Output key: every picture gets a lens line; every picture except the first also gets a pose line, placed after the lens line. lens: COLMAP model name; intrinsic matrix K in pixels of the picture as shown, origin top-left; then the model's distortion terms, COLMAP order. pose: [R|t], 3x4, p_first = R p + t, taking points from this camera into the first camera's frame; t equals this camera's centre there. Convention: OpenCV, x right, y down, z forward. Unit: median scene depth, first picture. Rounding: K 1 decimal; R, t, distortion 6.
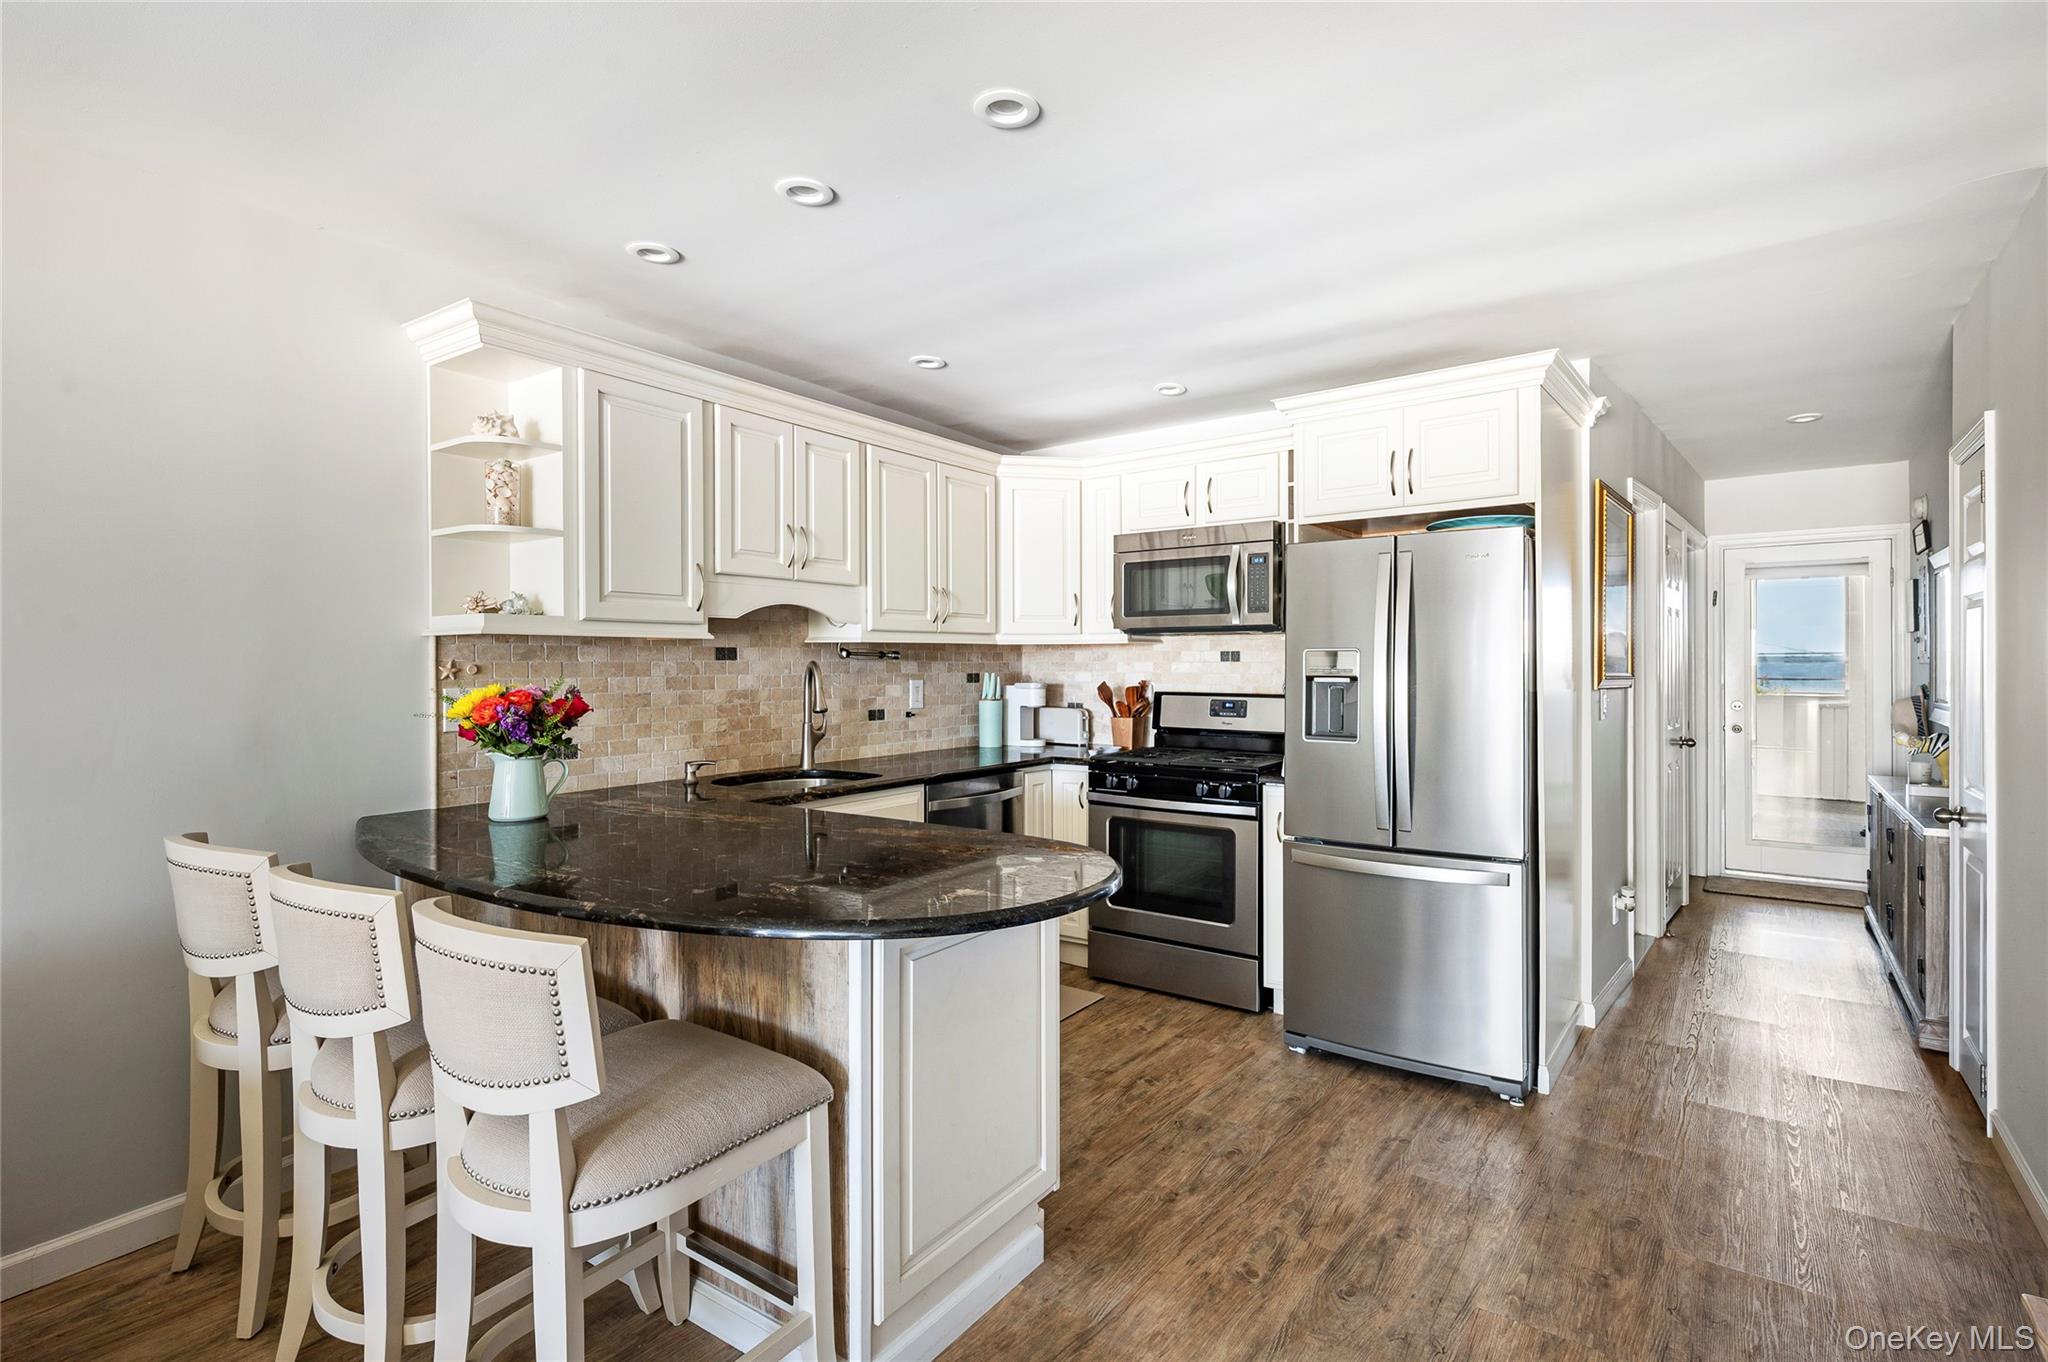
lens RADIAL K [[988.8, 0, 1024.0], [0, 988.8, 681.0], [0, 0, 1]] dist [-0.001132, -0.000188]
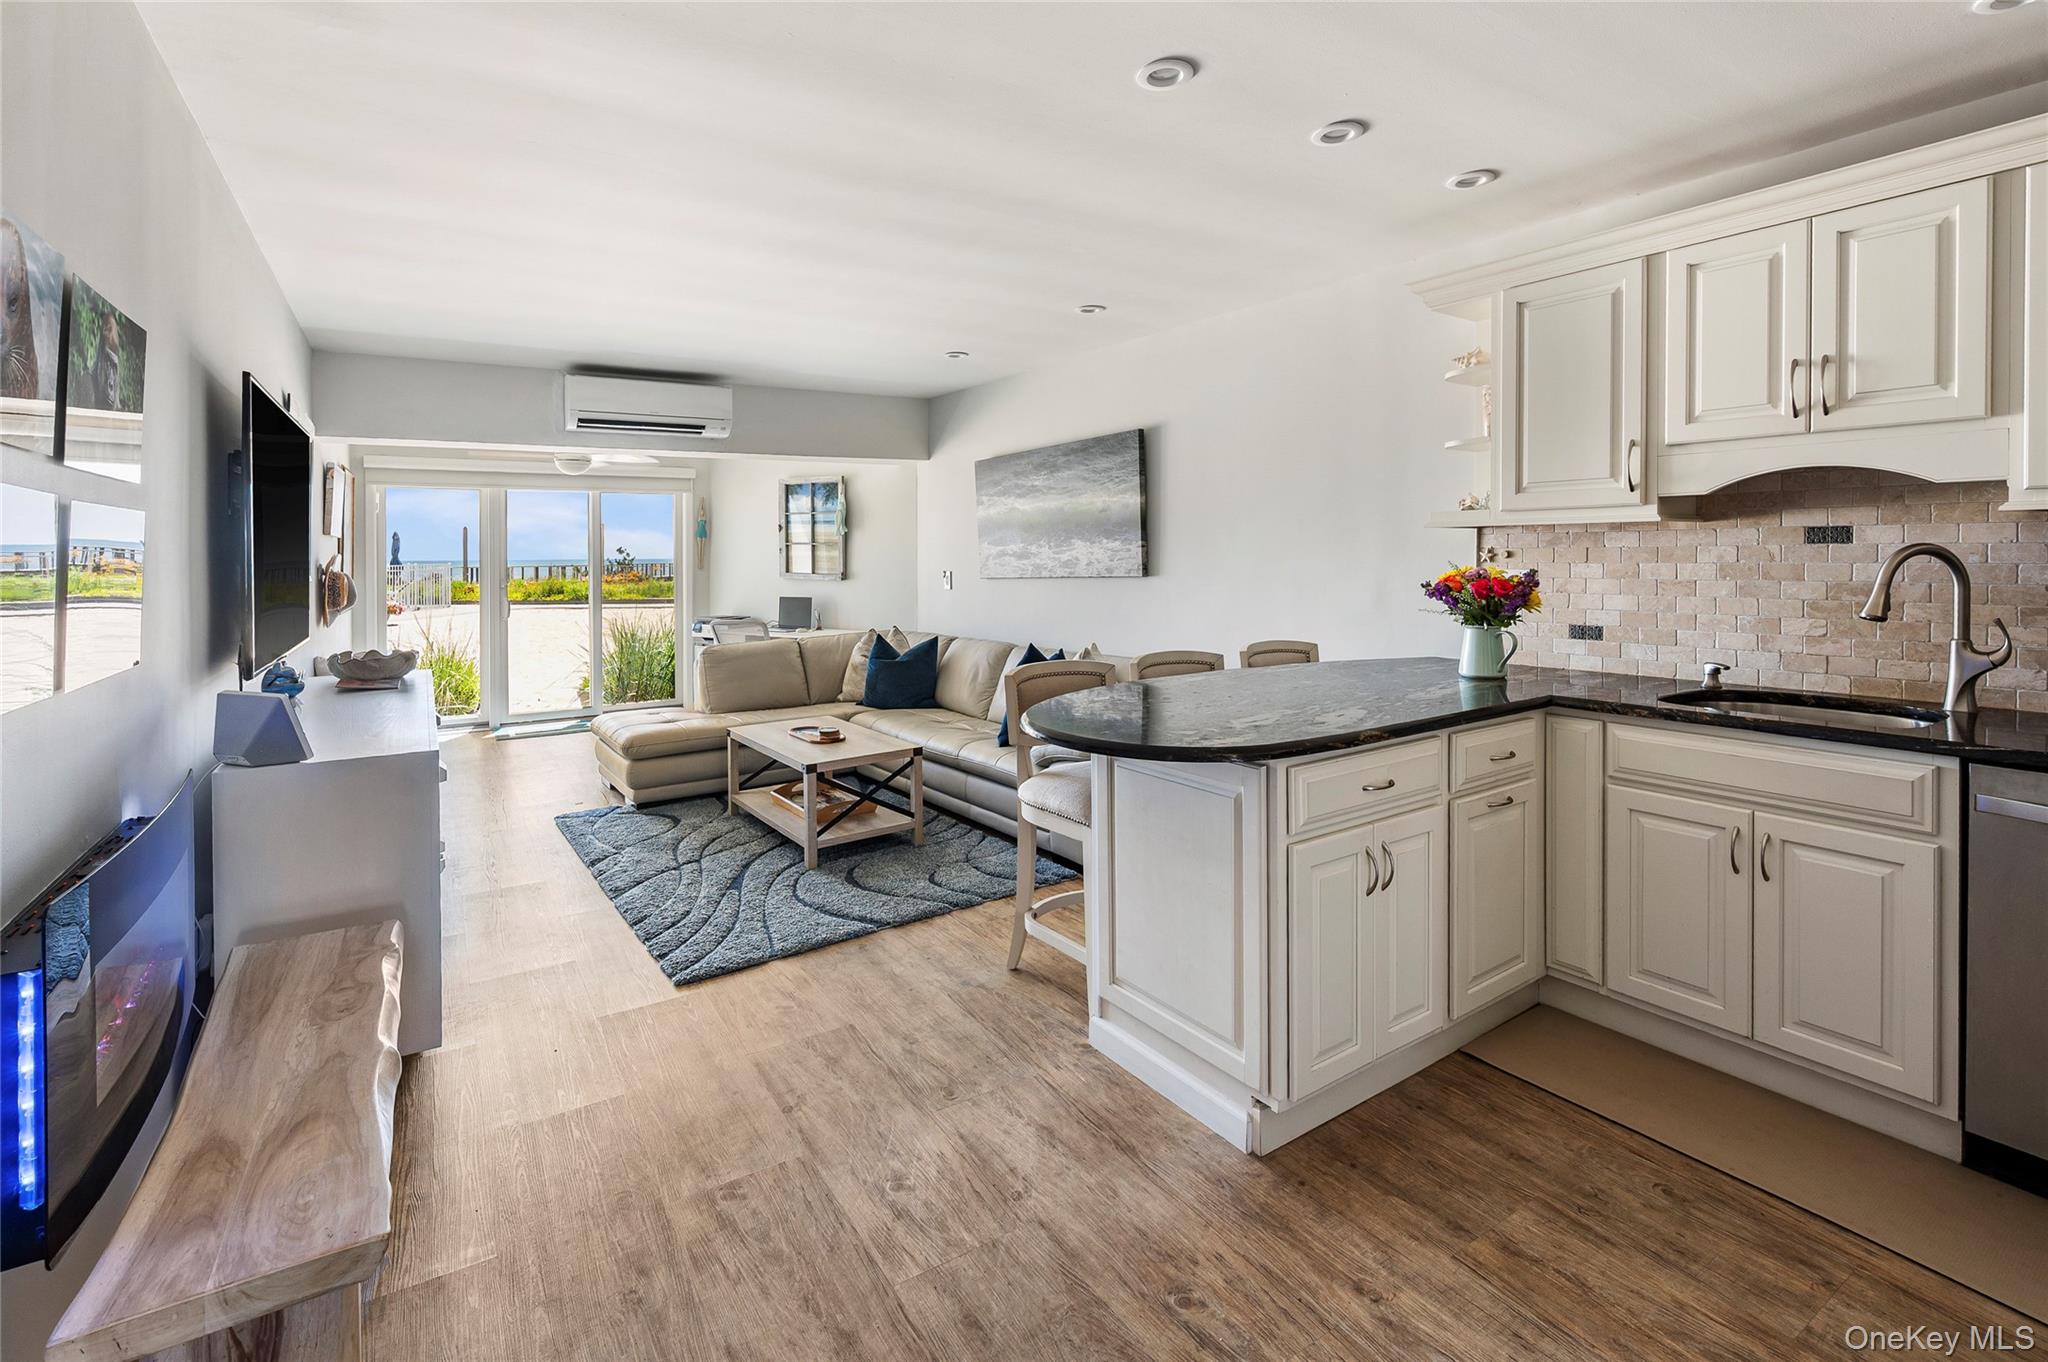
lens RADIAL K [[932.1, 0, 1014.8], [0, 932.1, 557.2], [0, 0, 1]] dist [-0.026892, 0.000043]
pose [[-0.373499, 0.004408, -0.927620, 0.667314], [-0.013607, 0.999855, 0.010230, -0.010415], [0.927531, 0.016443, -0.373385, 0.781748]]
